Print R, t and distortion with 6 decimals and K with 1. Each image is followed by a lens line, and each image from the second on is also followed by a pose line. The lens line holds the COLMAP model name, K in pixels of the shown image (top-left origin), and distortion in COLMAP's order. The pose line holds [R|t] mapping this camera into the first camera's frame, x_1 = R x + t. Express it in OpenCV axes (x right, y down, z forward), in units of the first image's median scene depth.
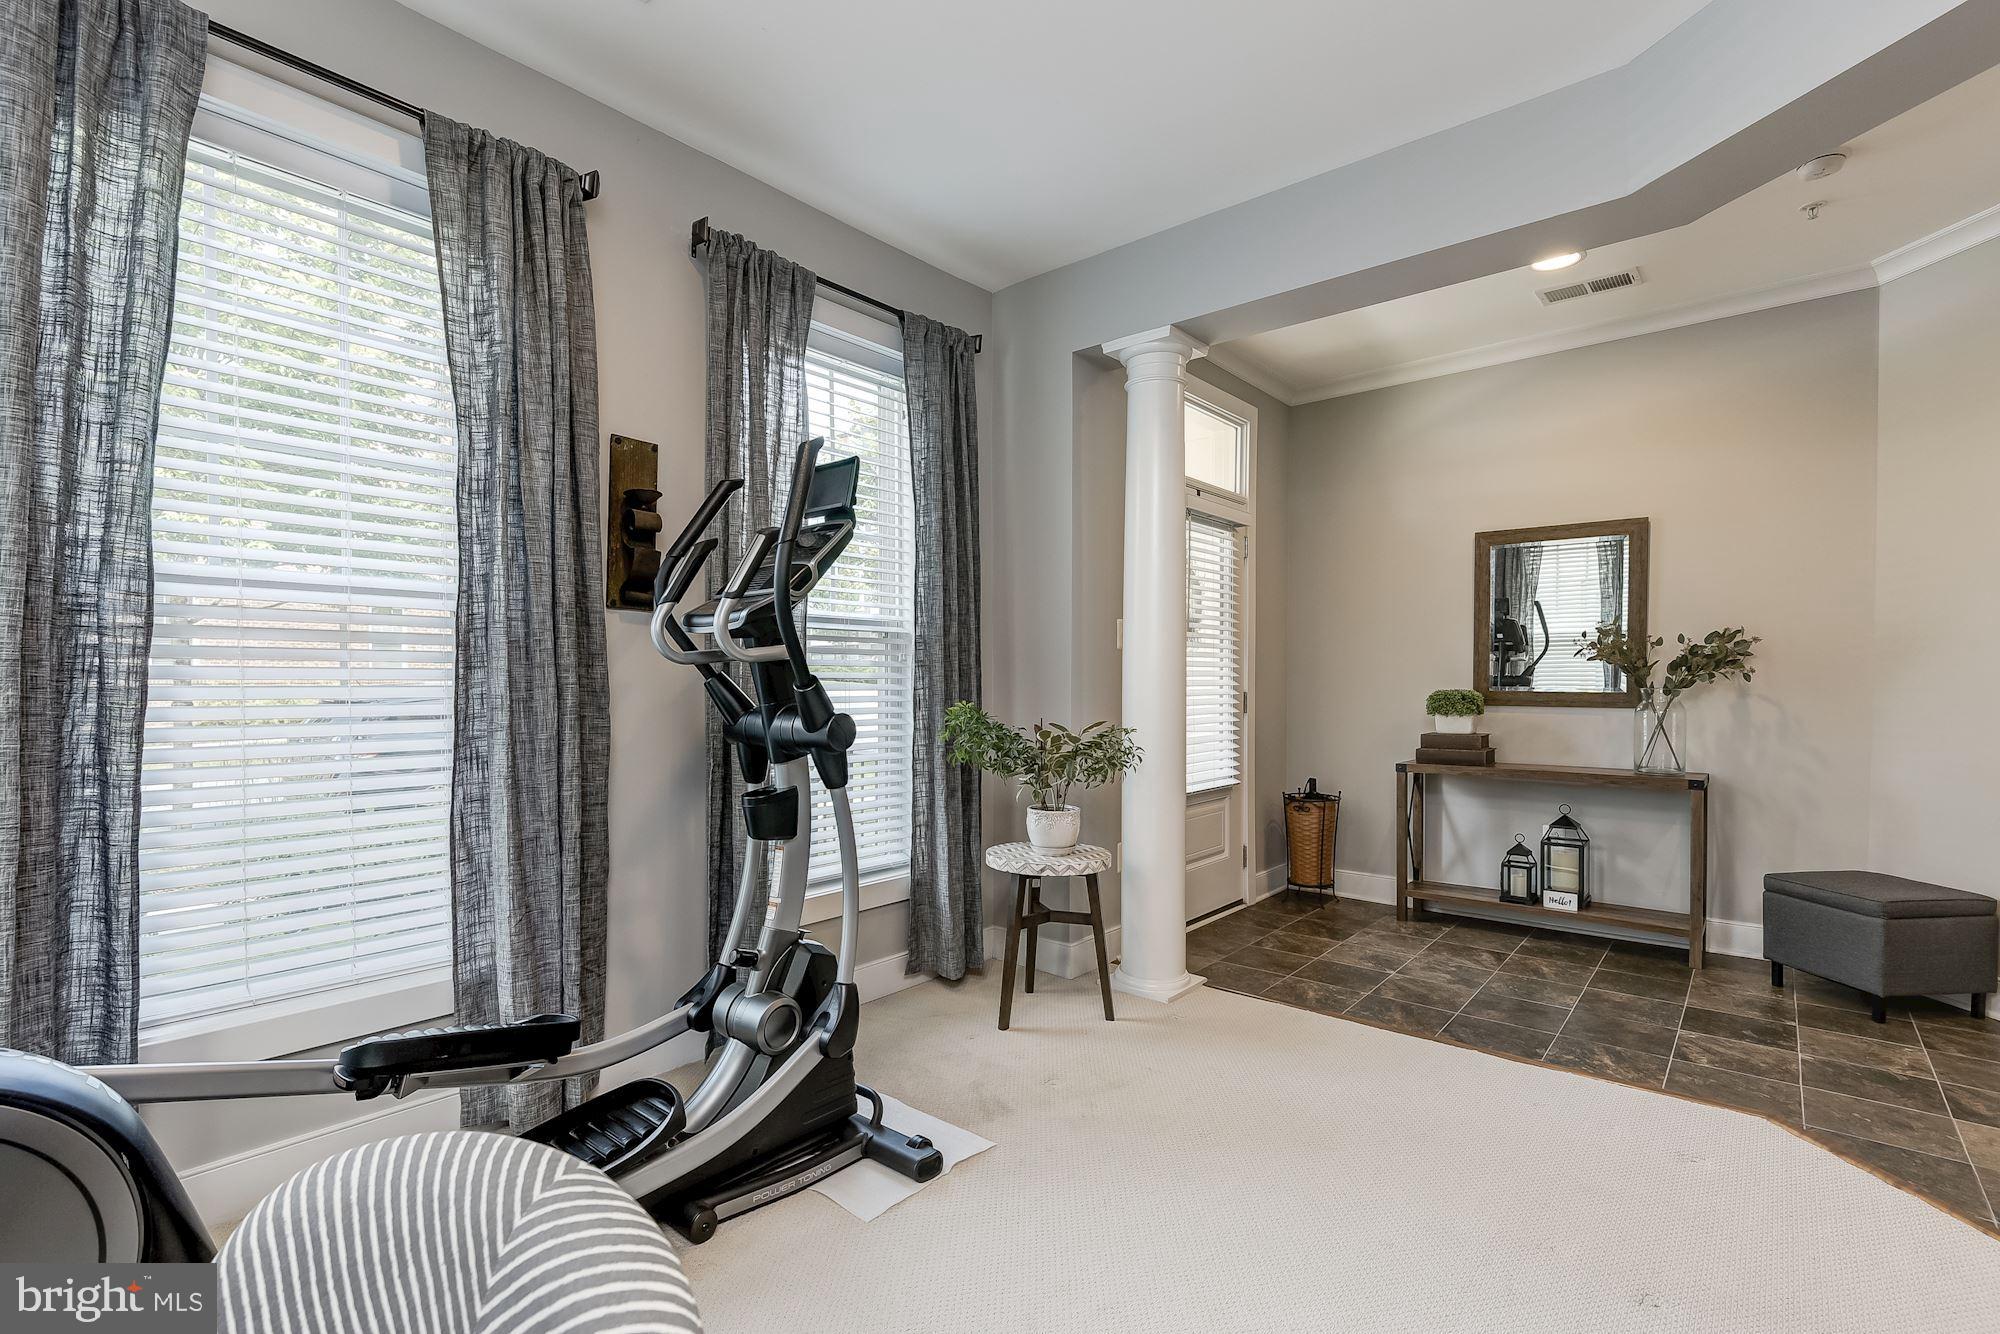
lens RADIAL K [[912.7, 0, 977.6], [0, 912.7, 692.9], [0, 0, 1]] dist [0.000767, -0.004997]
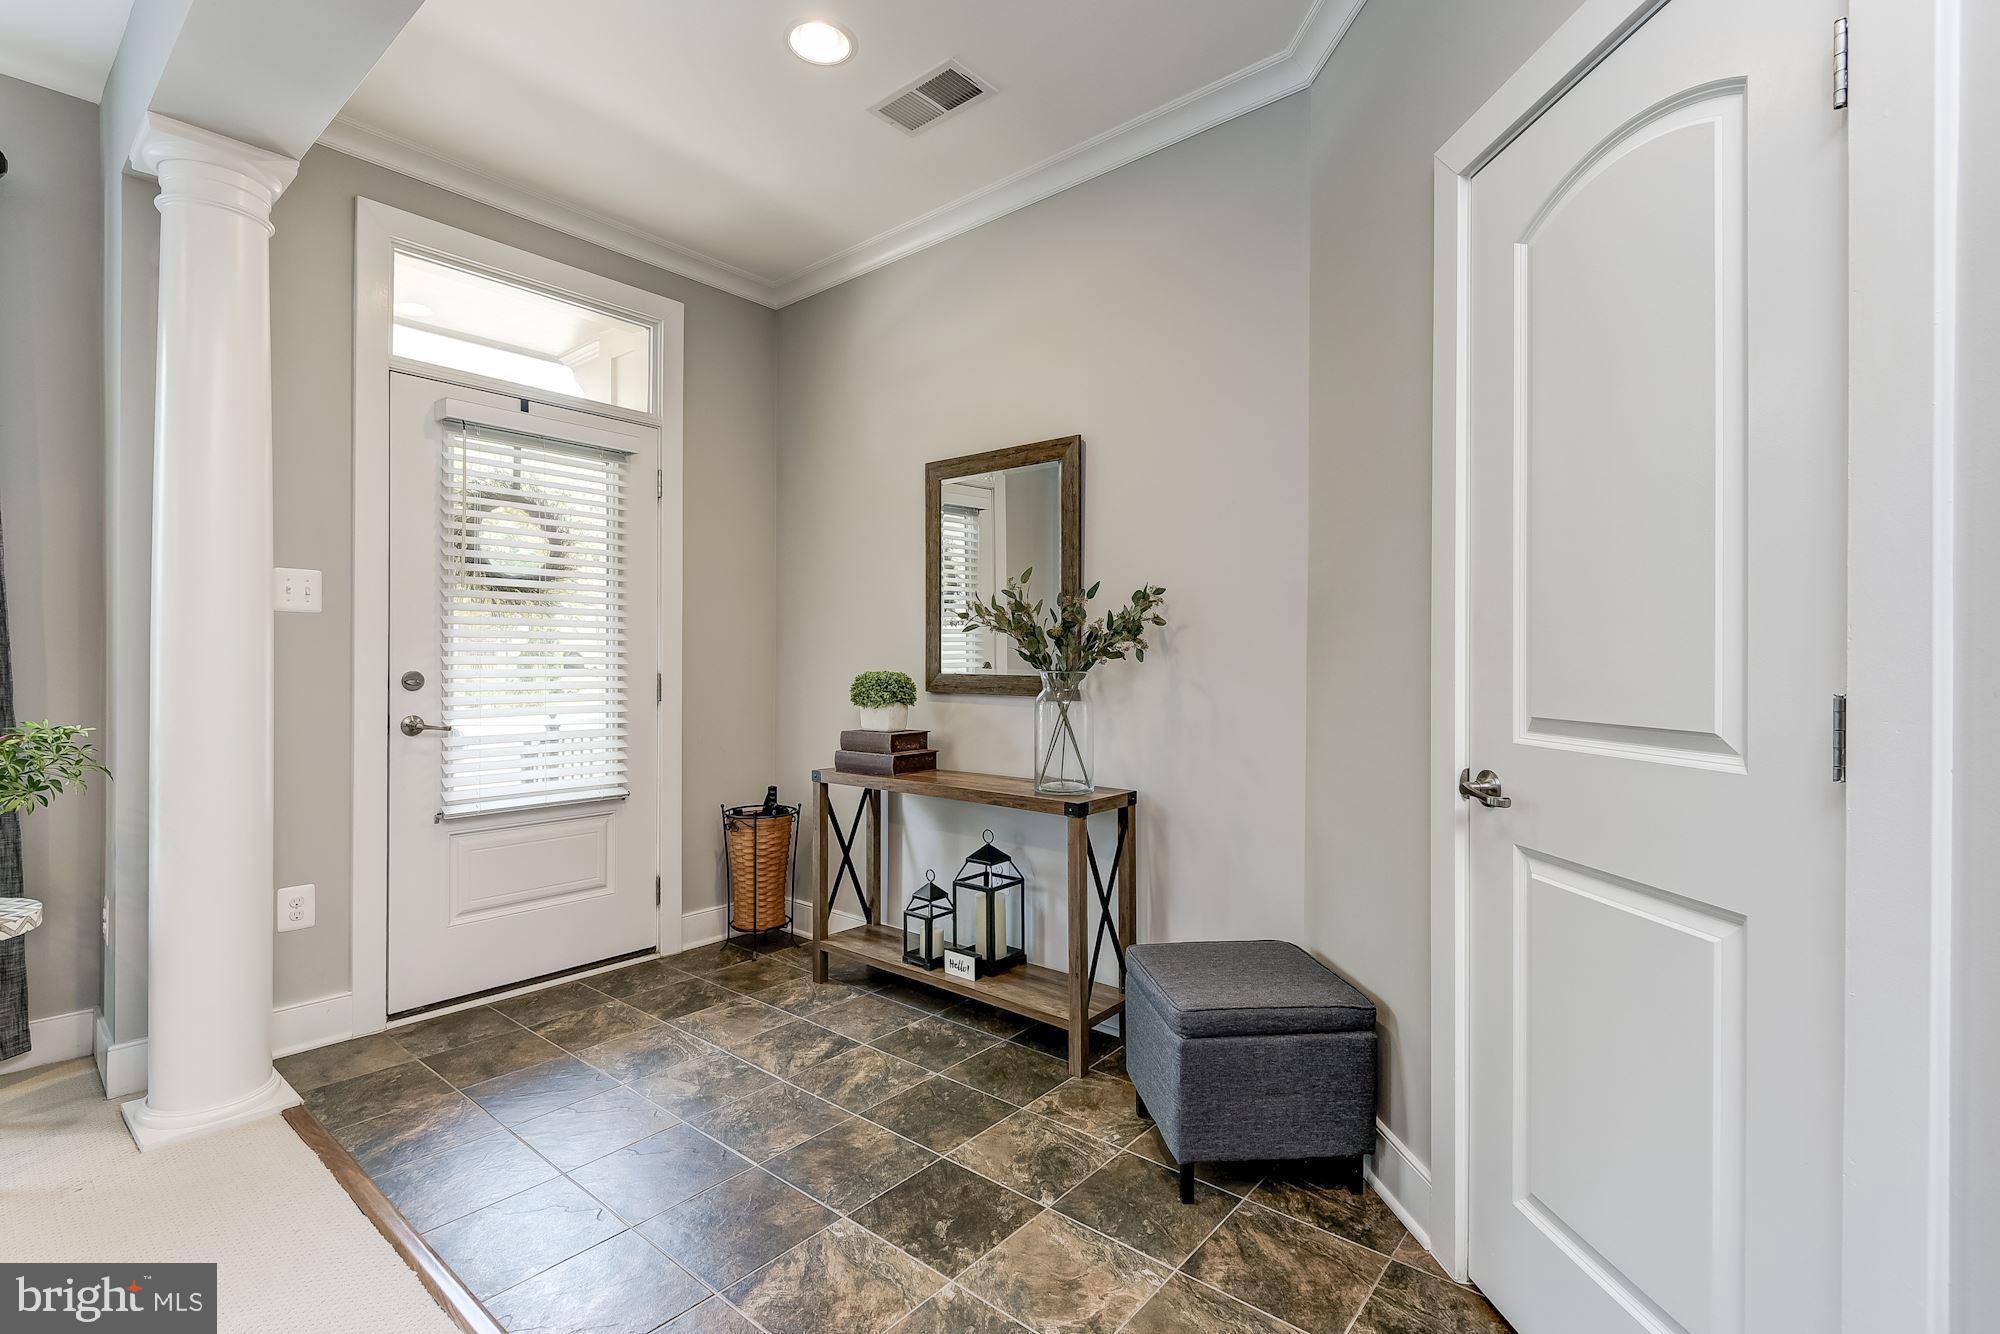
lens RADIAL K [[910.1, 0, 984.9], [0, 910.1, 666.2], [0, 0, 1]] dist [0.017512, -0.008644]
pose [[0.999826, 0.006604, 0.017419, 0.672504], [-0.006443, 0.999936, -0.009274, -0.001451], [-0.017479, 0.009160, 0.999805, 0.290940]]
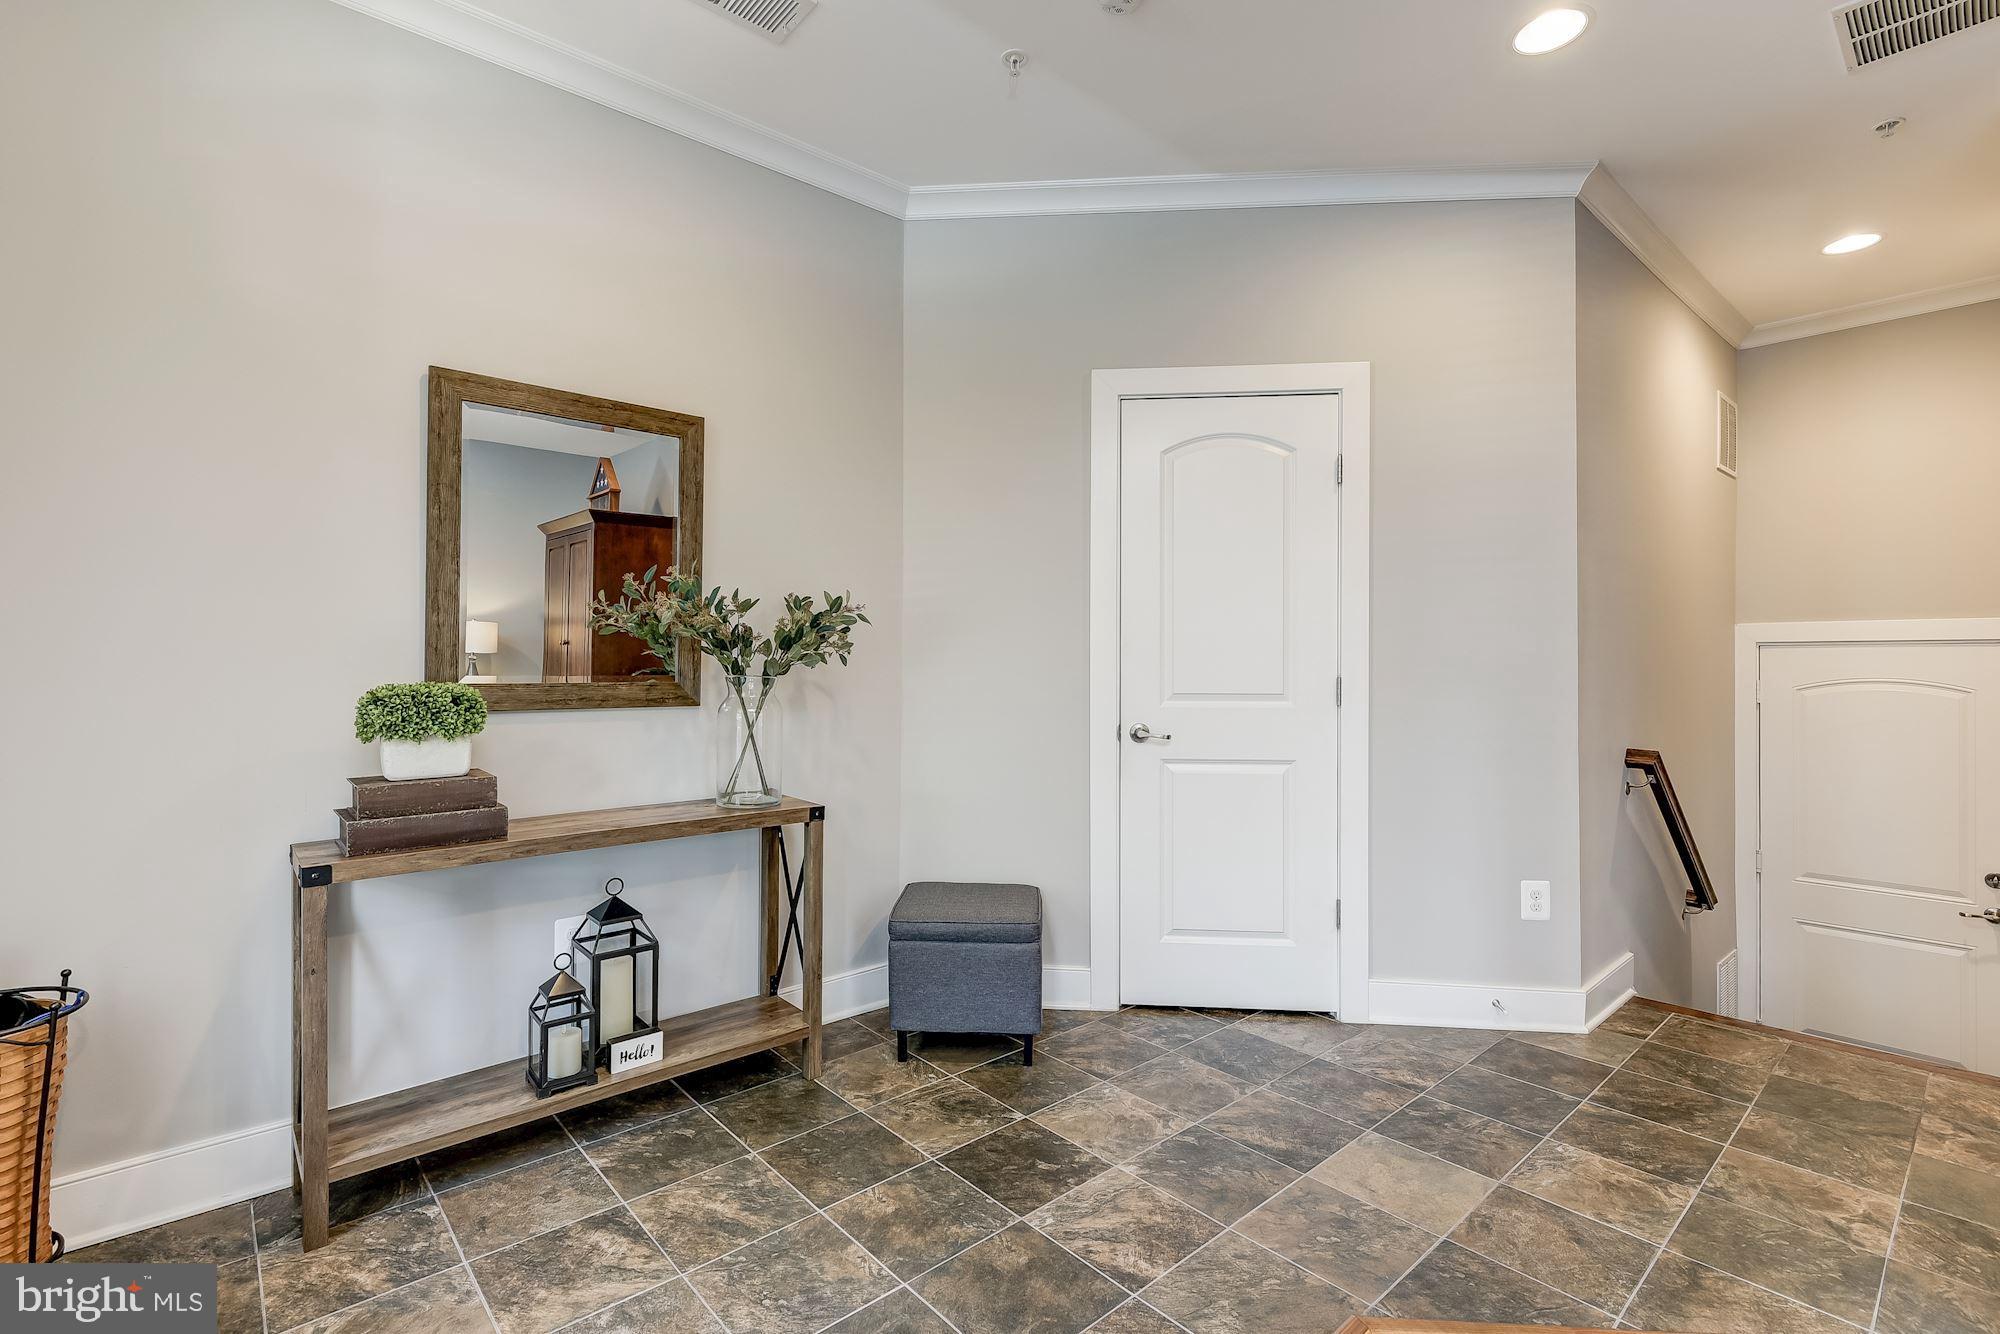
lens RADIAL K [[910.1, 0, 984.9], [0, 910.1, 666.2], [0, 0, 1]] dist [0.017512, -0.008644]
pose [[0.136998, -0.005298, 0.990557, 0.111291], [0.012423, 0.999916, 0.003630, -0.012173], [-0.990493, 0.011808, 0.137053, 0.735939]]
